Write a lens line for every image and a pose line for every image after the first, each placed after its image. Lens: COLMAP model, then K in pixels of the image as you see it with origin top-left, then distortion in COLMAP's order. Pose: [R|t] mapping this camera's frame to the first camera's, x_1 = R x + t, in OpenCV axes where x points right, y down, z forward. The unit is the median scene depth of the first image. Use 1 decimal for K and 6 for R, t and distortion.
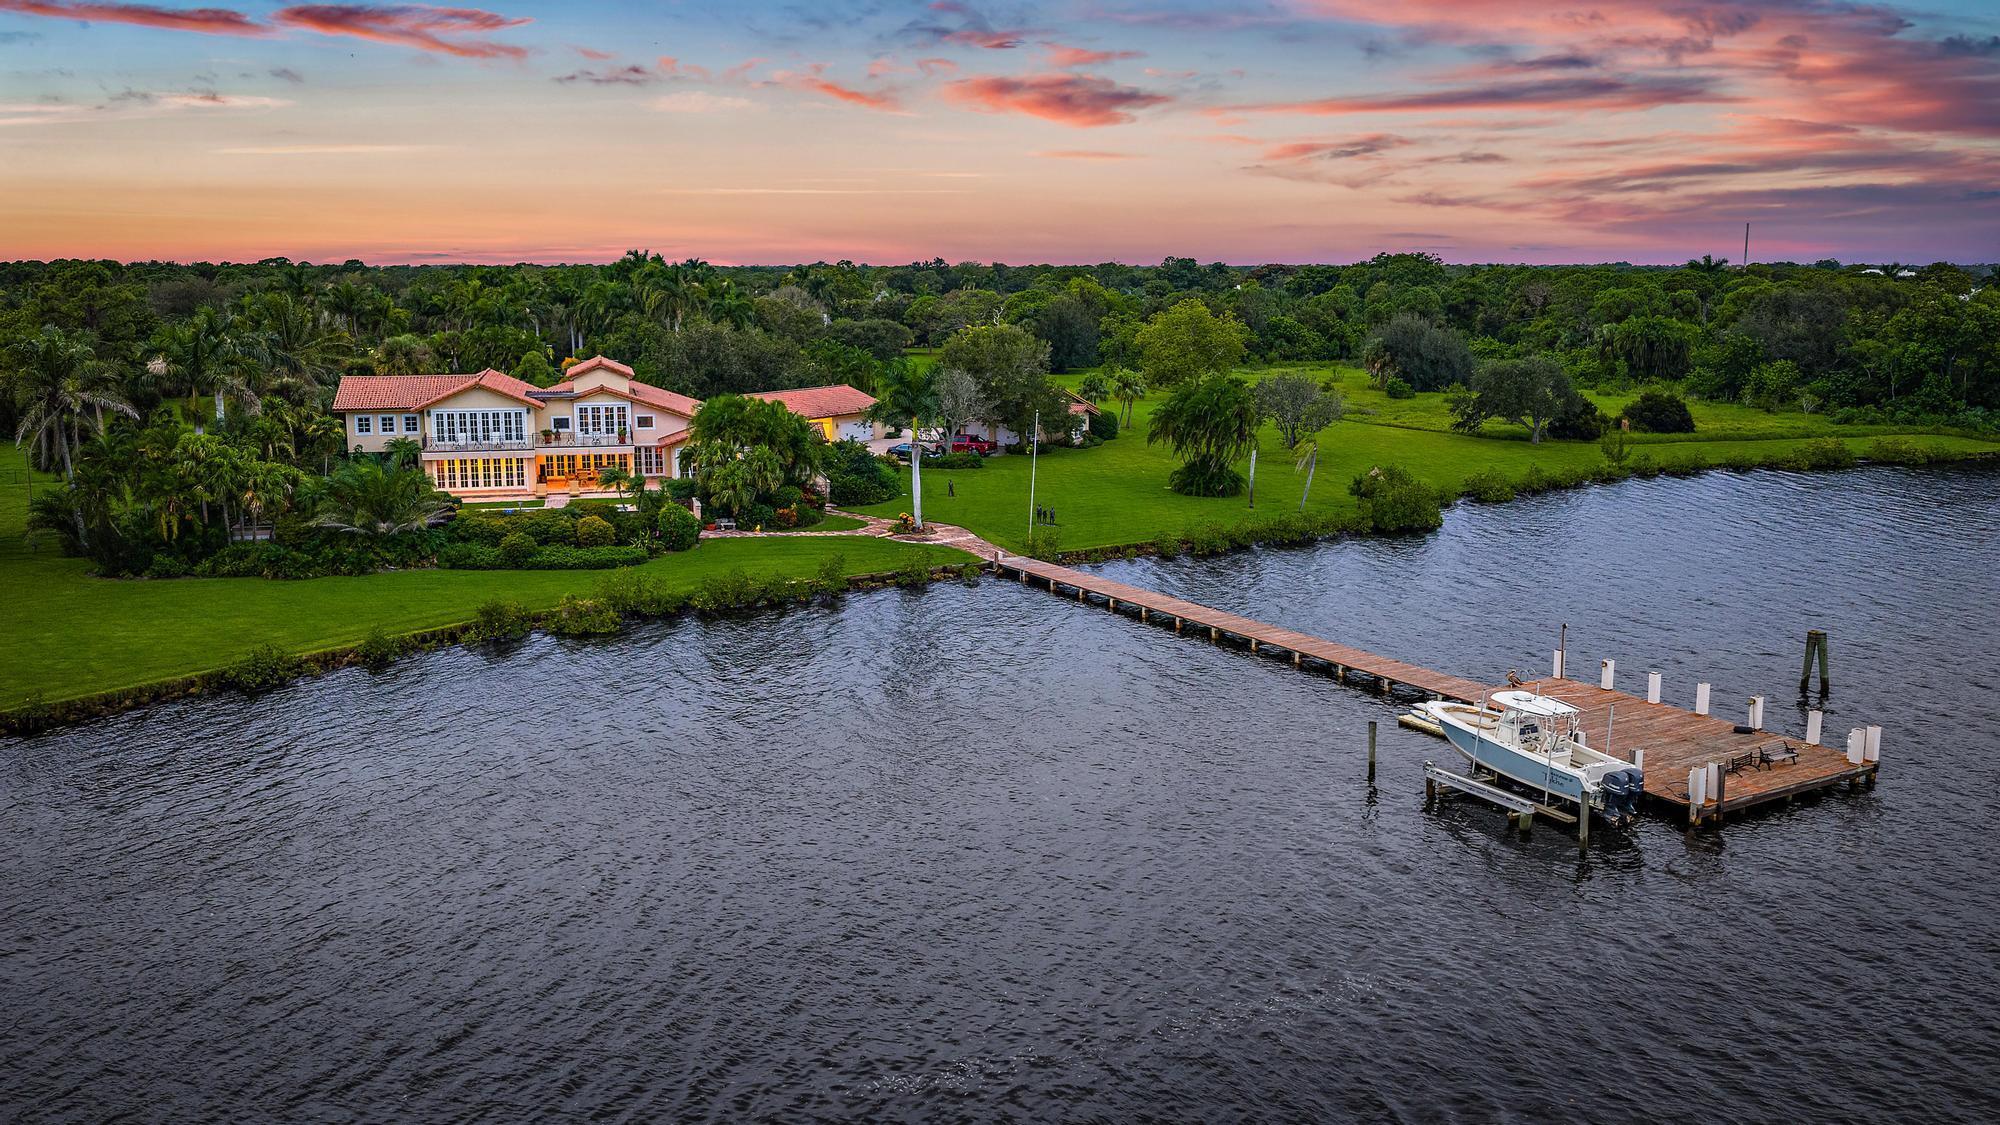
lens RADIAL K [[1674.5, 0, 1013.8], [0, 1674.5, 525.0], [0, 0, 1]] dist [0.029882, -0.085255]
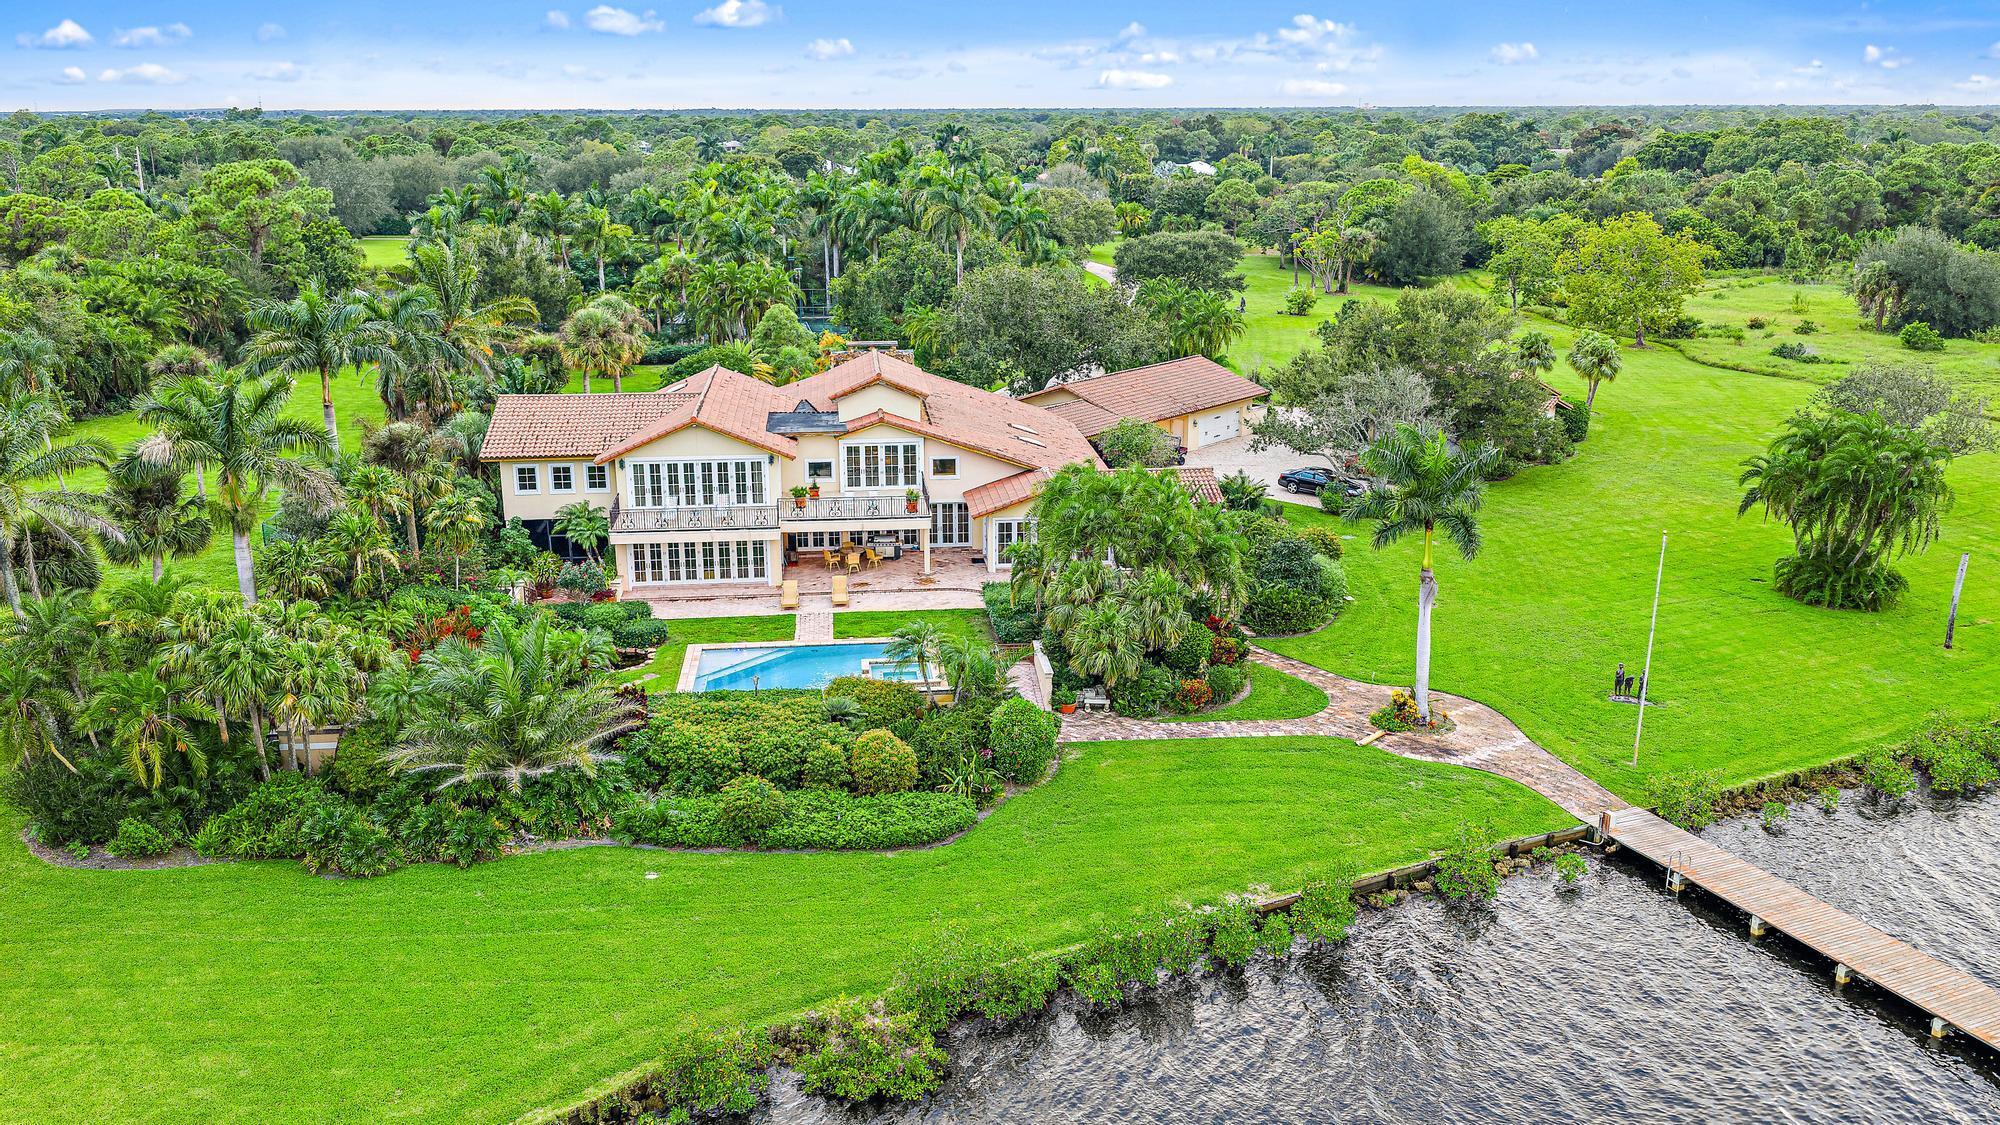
lens RADIAL K [[1656.7, 0, 1010.4], [0, 1656.7, 518.4], [0, 0, 1]] dist [0.030332, -0.075699]
pose [[0.989965, 0.030896, -0.137894, -0.109295], [-0.018488, 0.995737, 0.090370, -0.104518], [0.140098, -0.086913, 0.986316, 0.380956]]
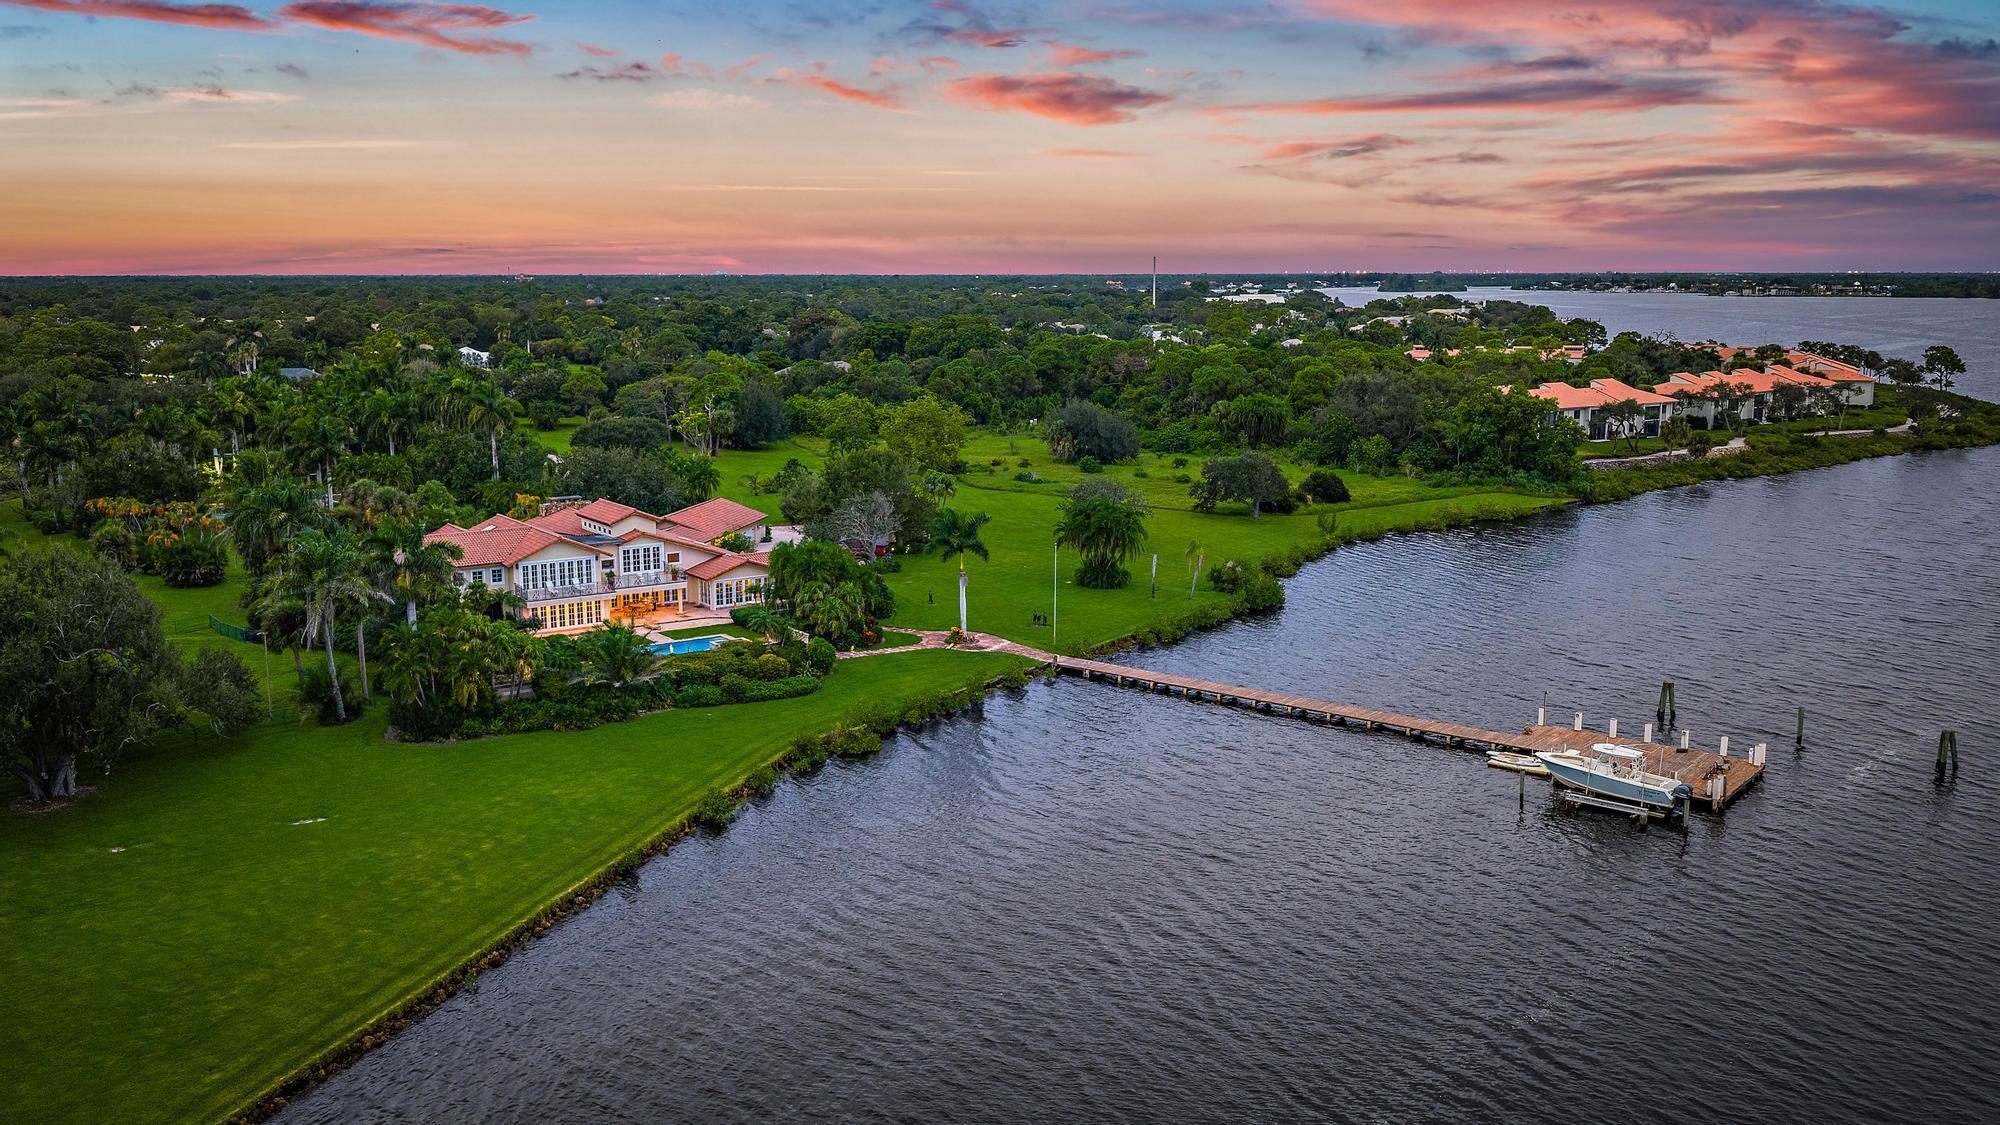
lens RADIAL K [[1656.7, 0, 1010.4], [0, 1656.7, 518.4], [0, 0, 1]] dist [0.030332, -0.075699]
pose [[0.938955, -0.050750, 0.340276, -0.410257], [0.053415, 0.998571, 0.001538, -0.081705], [-0.339868, 0.016731, 0.940324, -0.193154]]
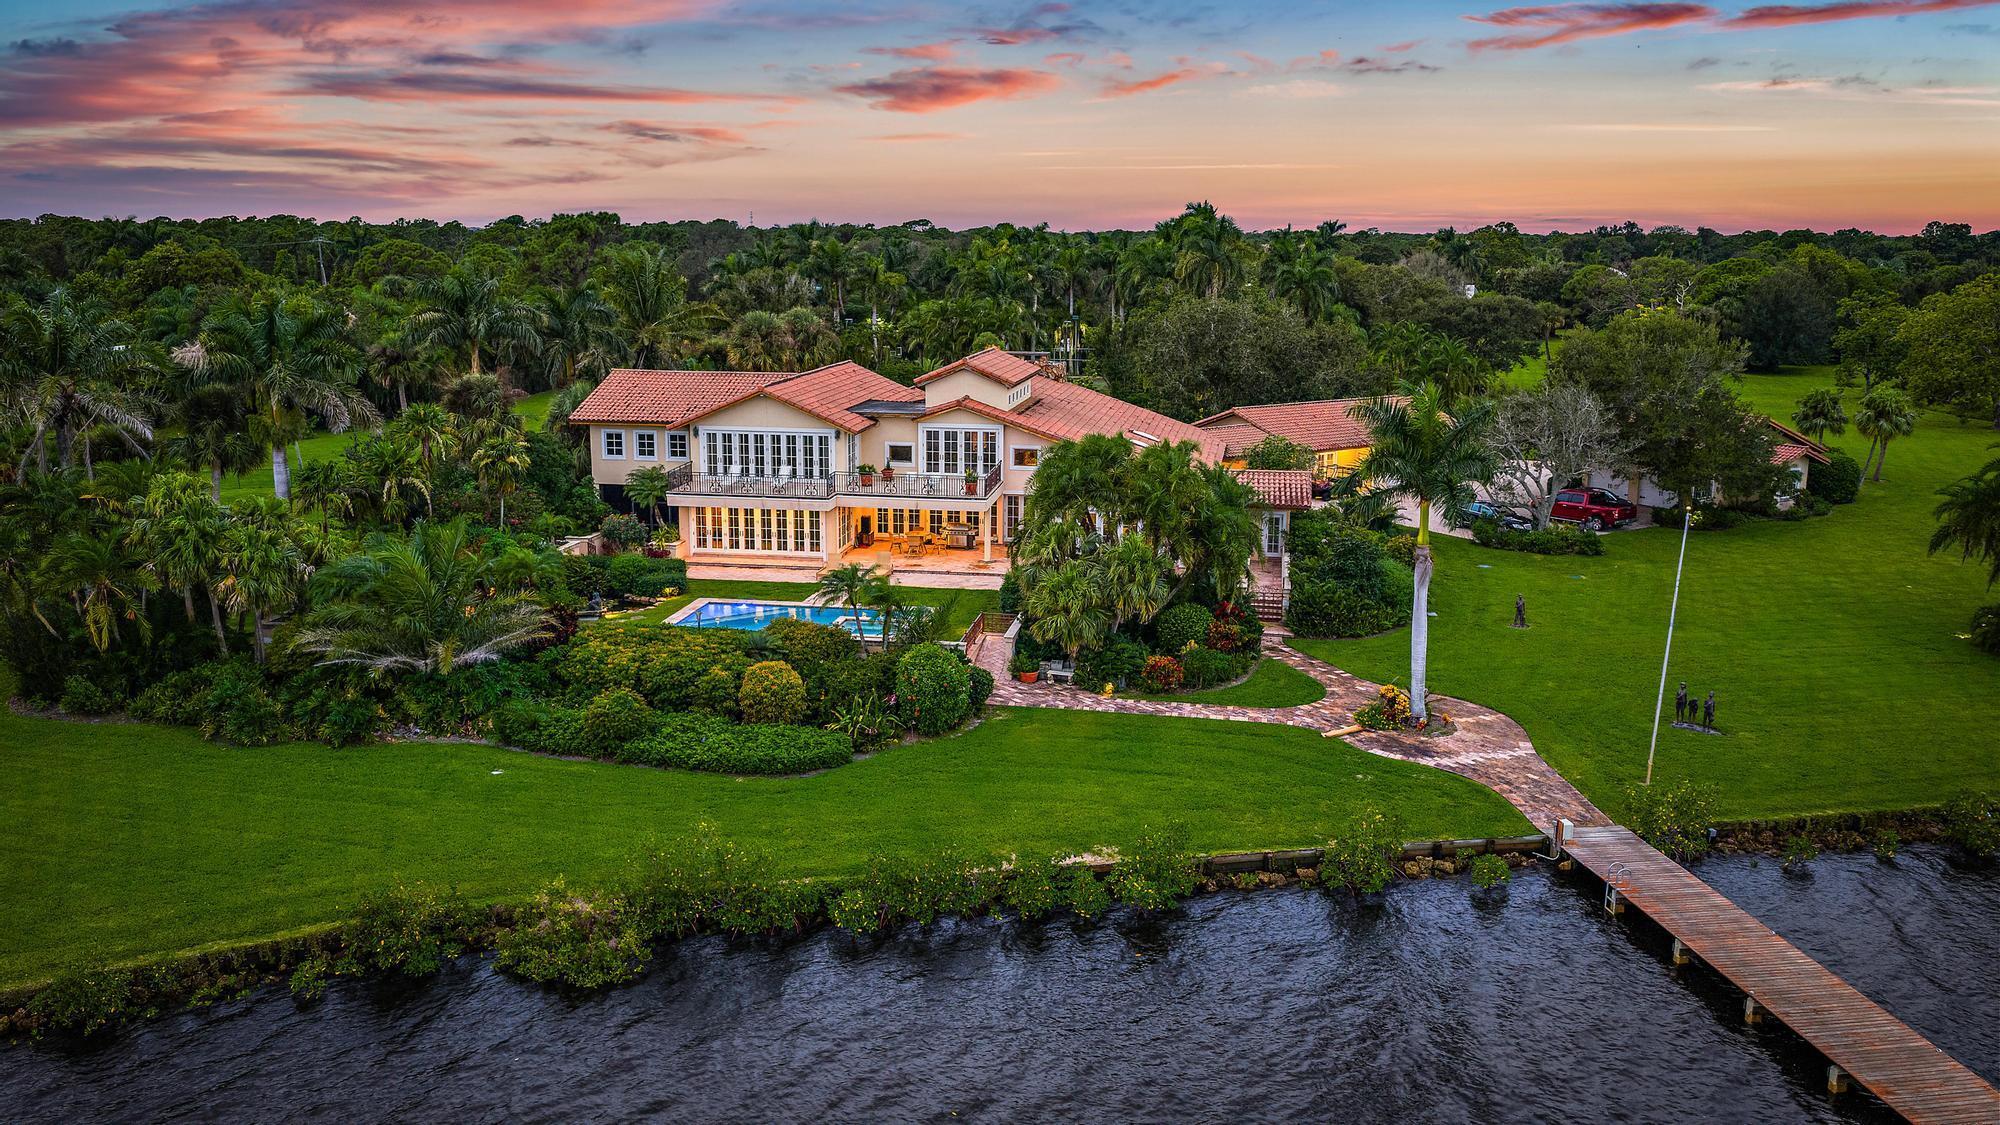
lens RADIAL K [[1656.7, 0, 1010.4], [0, 1656.7, 518.4], [0, 0, 1]] dist [0.030332, -0.075699]
pose [[0.919082, 0.072219, -0.387392, 0.018238], [-0.065811, 0.997387, 0.029800, -0.059160], [0.388532, -0.001894, 0.921433, 0.442021]]
